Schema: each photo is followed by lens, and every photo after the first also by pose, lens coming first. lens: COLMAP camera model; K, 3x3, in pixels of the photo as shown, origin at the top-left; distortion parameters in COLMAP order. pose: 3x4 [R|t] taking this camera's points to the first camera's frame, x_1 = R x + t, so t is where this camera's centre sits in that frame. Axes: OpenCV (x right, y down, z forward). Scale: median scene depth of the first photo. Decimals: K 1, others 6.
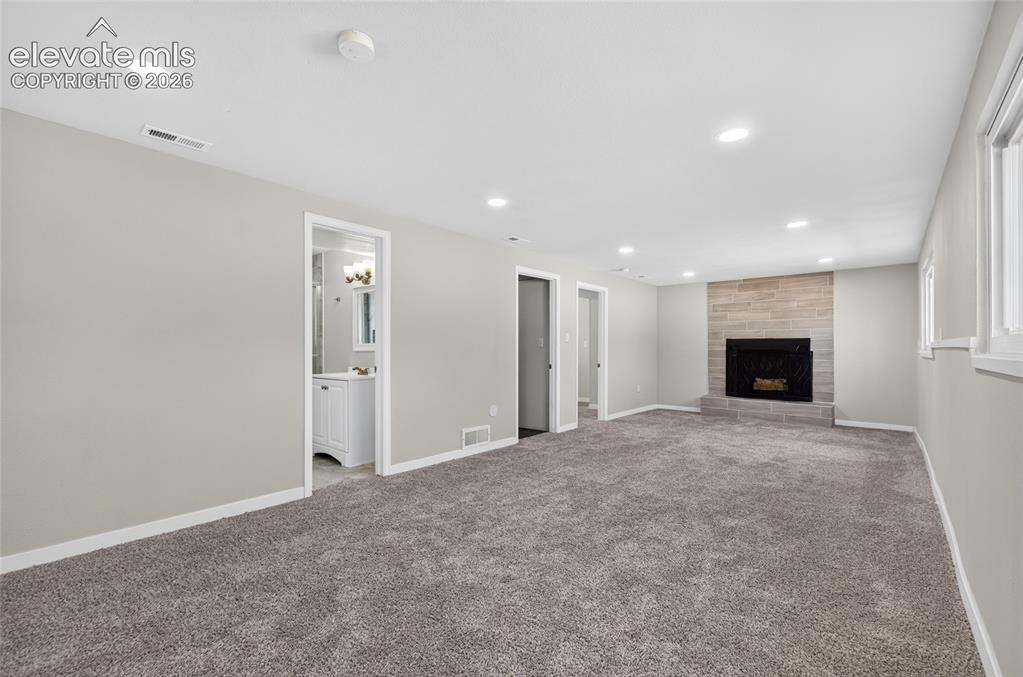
lens RADIAL K [[444.8, 0, 513.6], [0, 444.8, 344.8], [0, 0, 1]] dist [-0.001333, -0.000617]
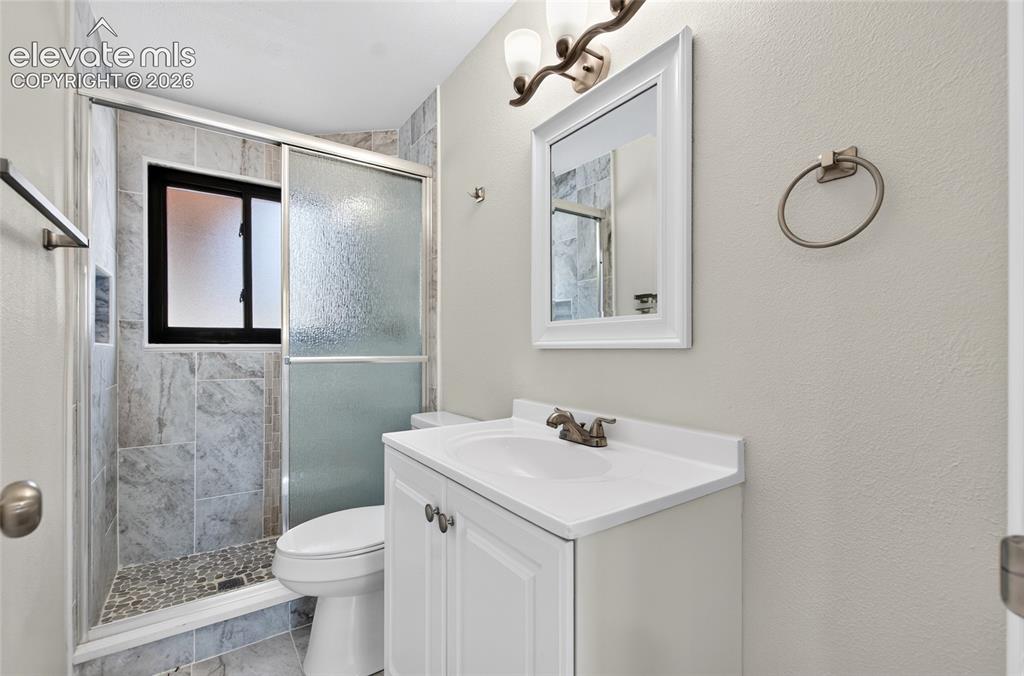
lens RADIAL K [[445.2, 0, 510.7], [0, 445.2, 340.8], [0, 0, 1]] dist [-0.001333, -0.000617]
pose [[0.967852, 0.000084, -0.251520, -0.287444], [0.000662, 0.999996, 0.002881, 0.008088], [0.251519, -0.002954, 0.967848, 0.682233]]
